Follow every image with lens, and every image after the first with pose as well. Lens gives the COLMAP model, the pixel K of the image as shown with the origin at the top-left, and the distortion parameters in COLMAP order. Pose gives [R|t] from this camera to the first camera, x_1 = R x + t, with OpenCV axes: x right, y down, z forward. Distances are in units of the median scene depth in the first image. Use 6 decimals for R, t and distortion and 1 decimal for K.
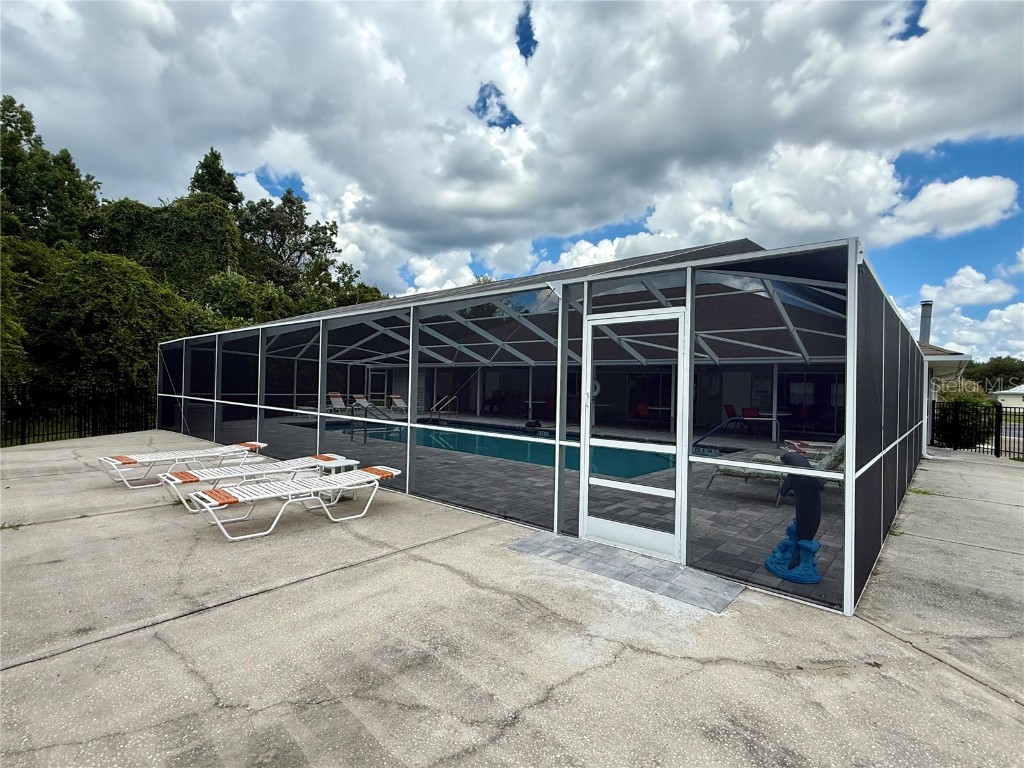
lens RADIAL K [[482.3, 0, 510.4], [0, 482.3, 383.0], [0, 0, 1]] dist [0.002891, 0.000505]
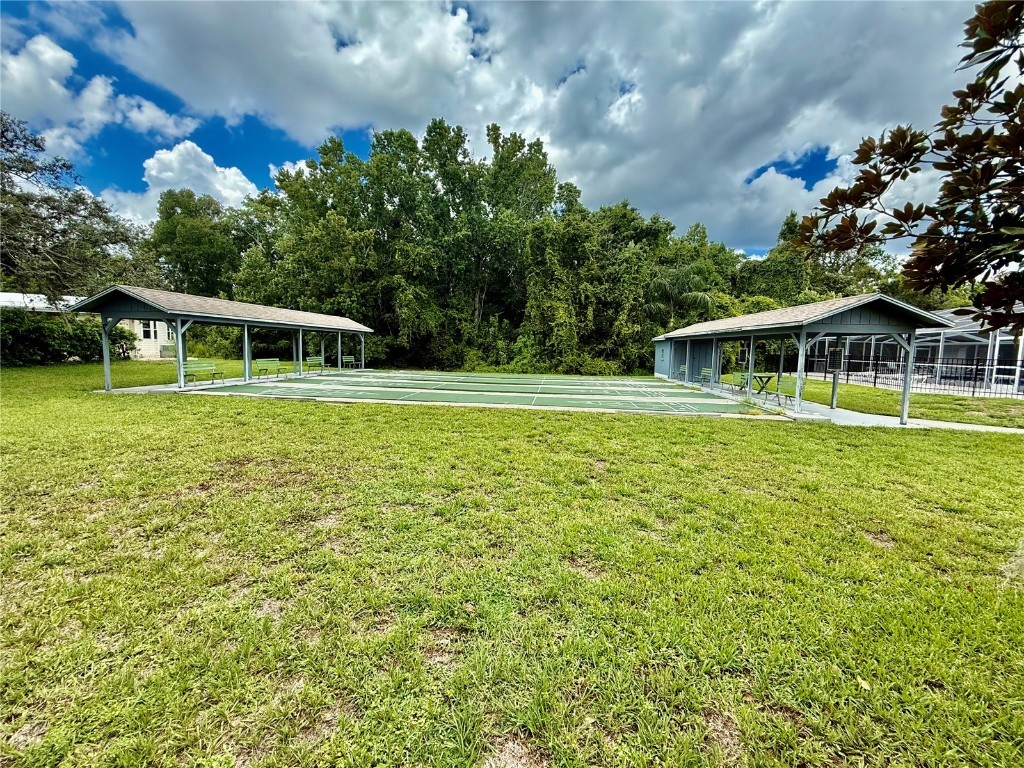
lens RADIAL K [[412.2, 0, 509.3], [0, 412.2, 382.7], [0, 0, 1]] dist [0.004335, -0.000030]
pose [[0.503181, 0.059049, -0.862162, 1.151856], [-0.005877, 0.997874, 0.064913, 0.049627], [0.864161, -0.027596, 0.502458, -4.490963]]
